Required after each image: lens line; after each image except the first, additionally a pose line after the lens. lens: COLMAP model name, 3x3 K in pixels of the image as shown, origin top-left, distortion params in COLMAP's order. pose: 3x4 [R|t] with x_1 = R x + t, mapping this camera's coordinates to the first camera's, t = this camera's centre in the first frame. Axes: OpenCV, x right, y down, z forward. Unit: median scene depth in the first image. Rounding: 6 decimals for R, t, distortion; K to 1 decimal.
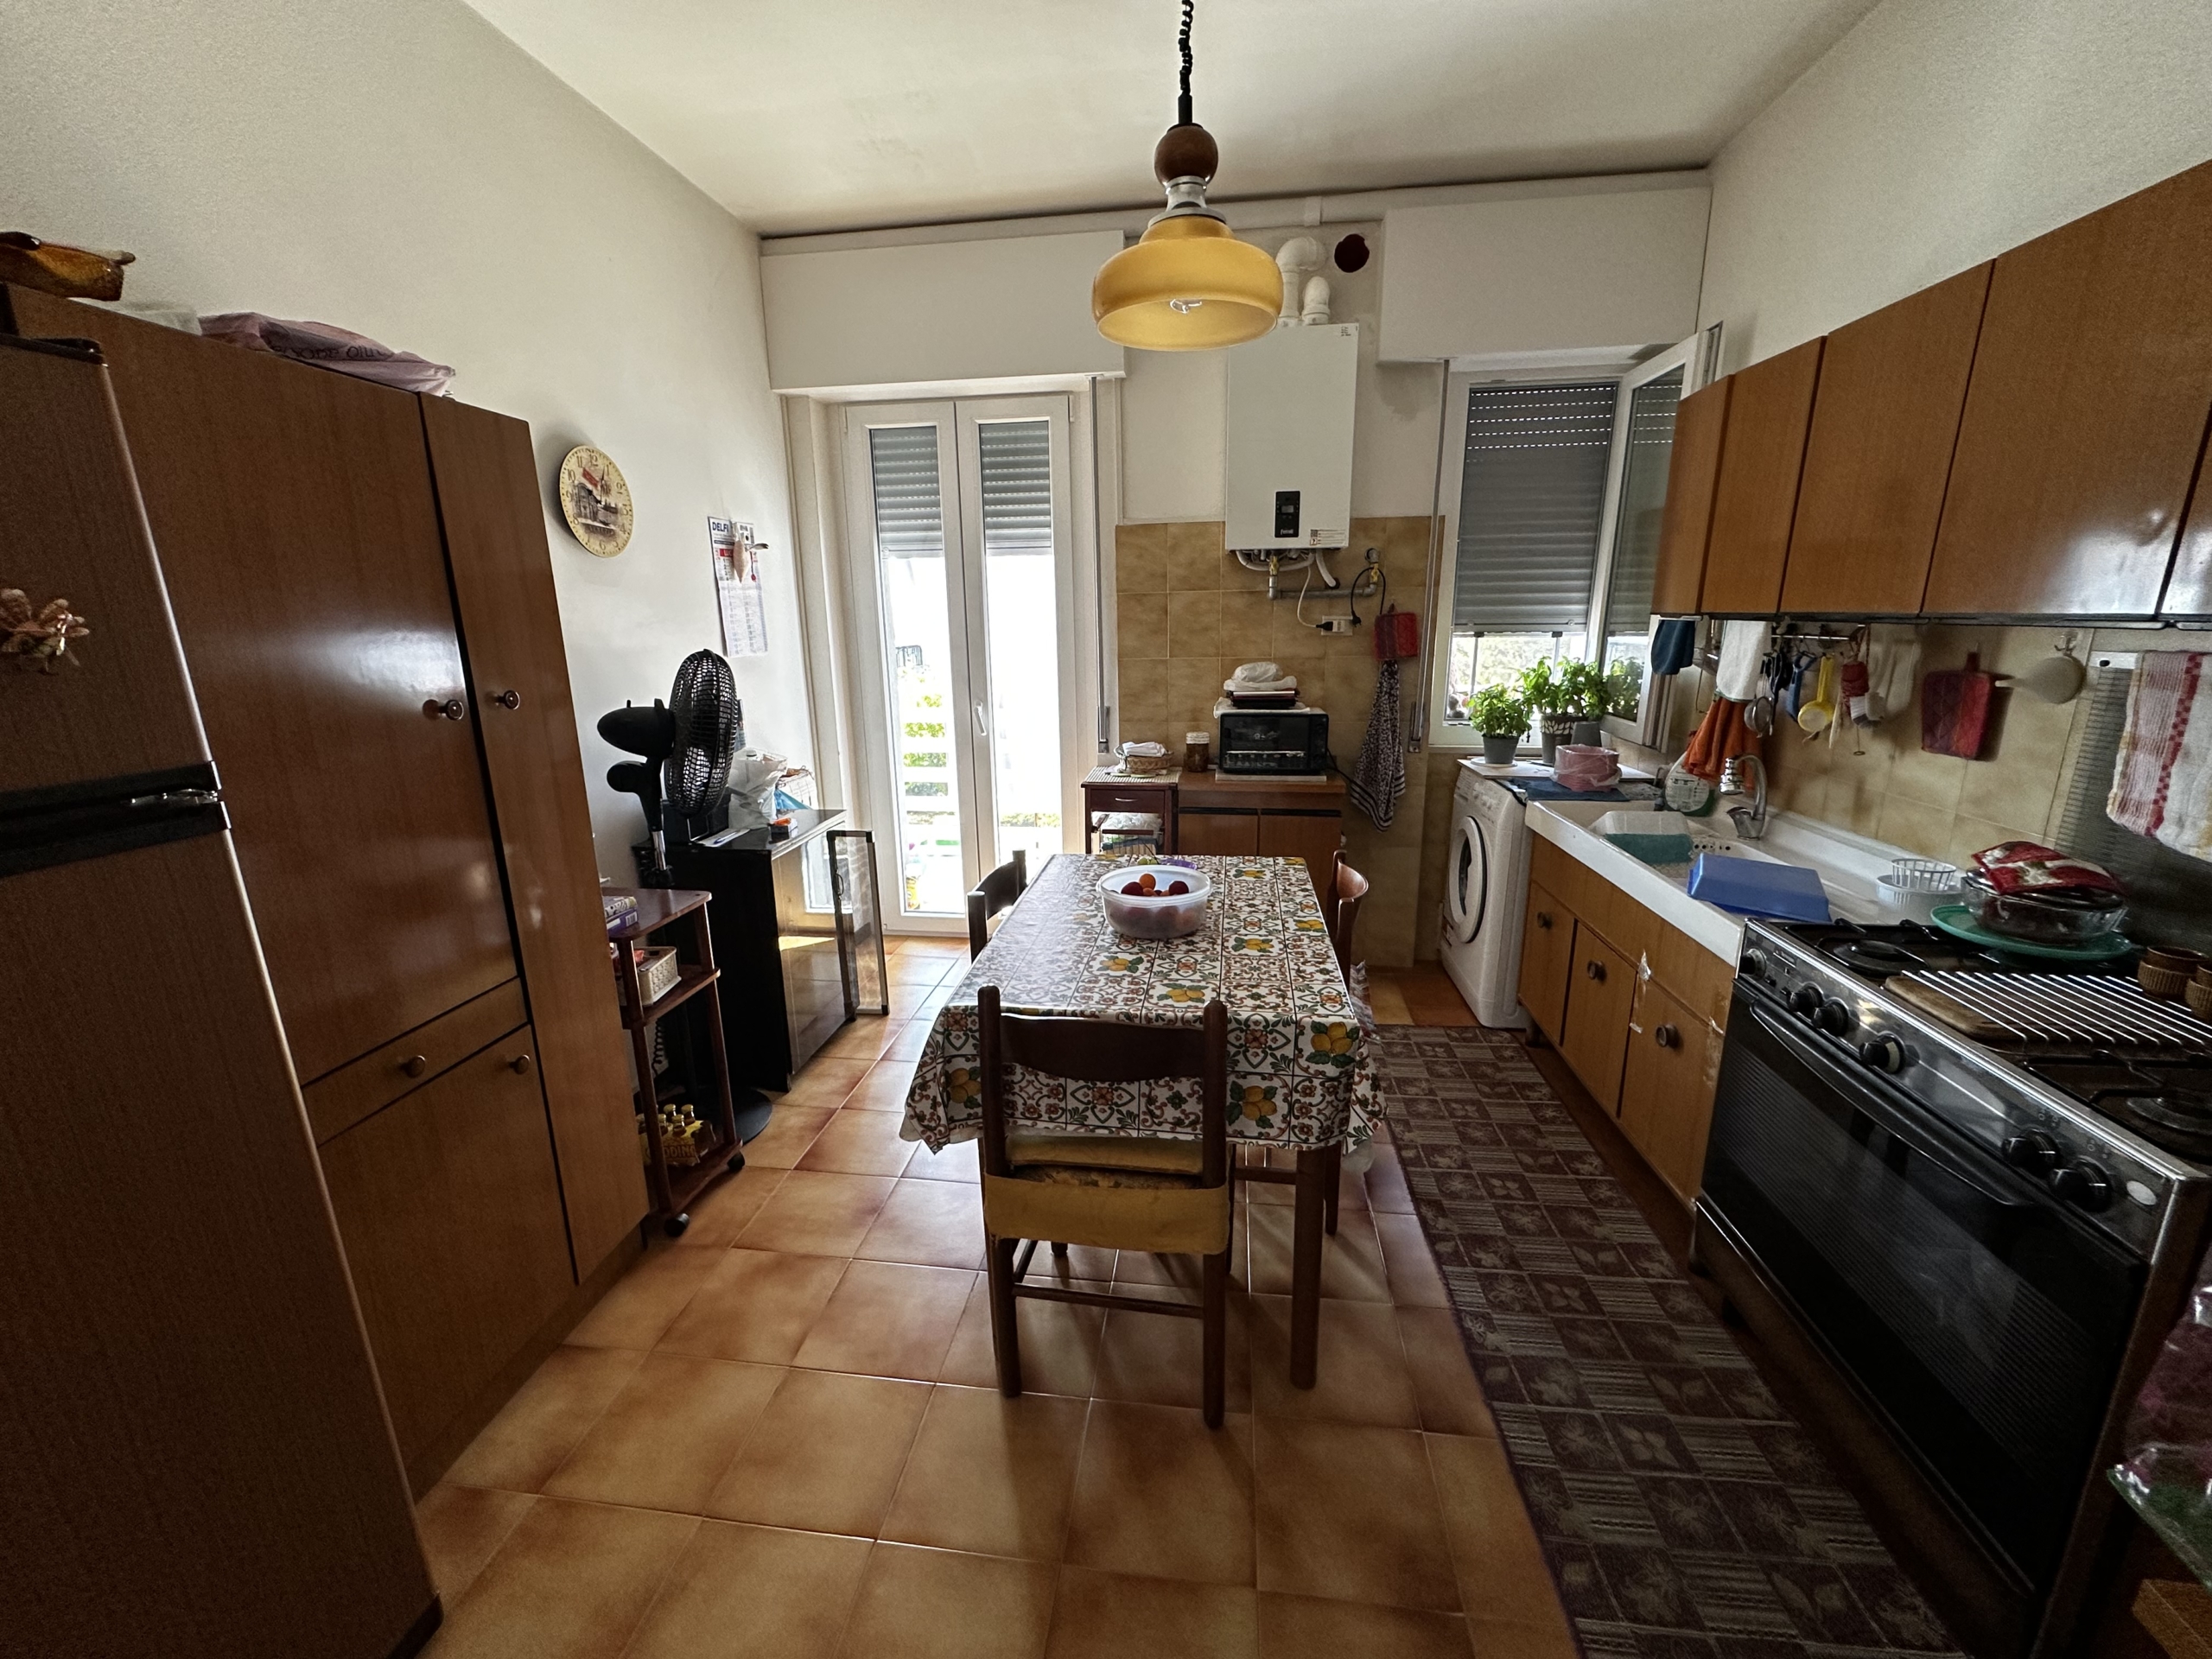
lens RADIAL K [[893.0, 0, 1105.1], [0, 893.0, 833.1], [0, 0, 1]] dist [-0.003738, 0.001246]
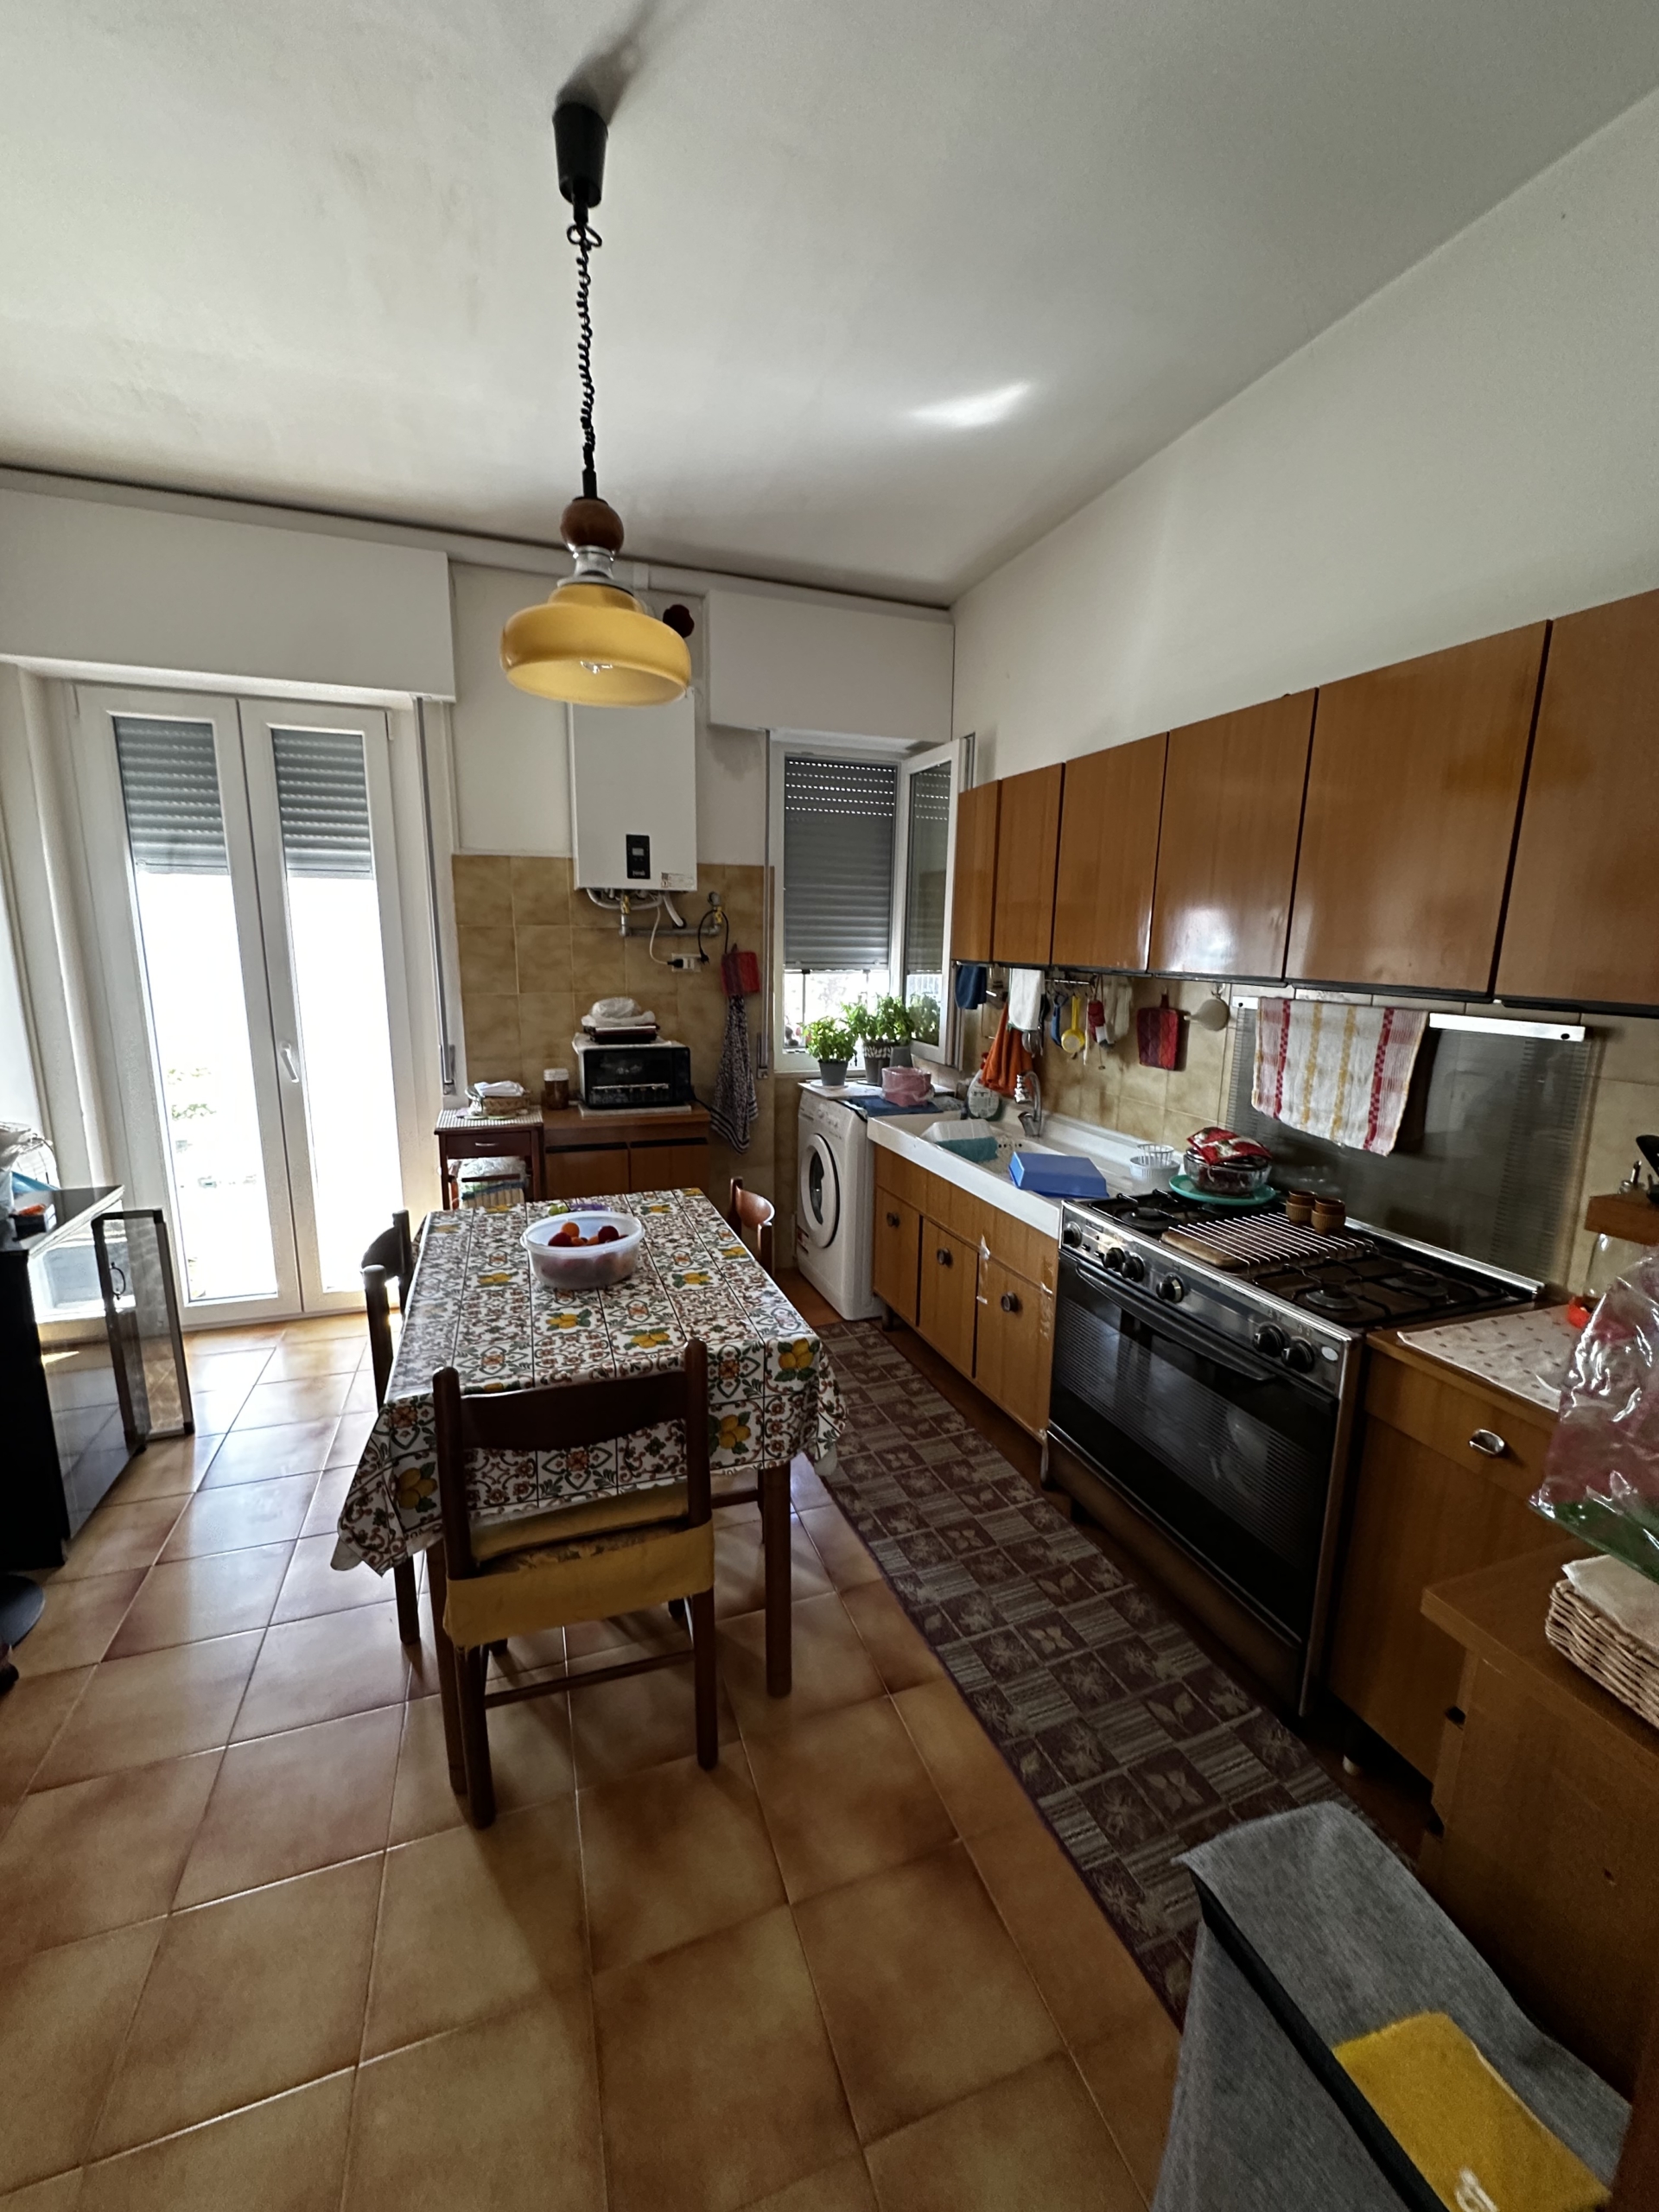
lens RADIAL K [[893.0, 0, 834.4], [0, 893.0, 1109.4], [0, 0, 1]] dist [-0.003738, 0.001246]
pose [[0.884158, -0.063586, 0.462840, -0.137710], [0.087190, 0.995747, -0.029761, -0.022621], [-0.458979, 0.066668, 0.885942, -0.001410]]
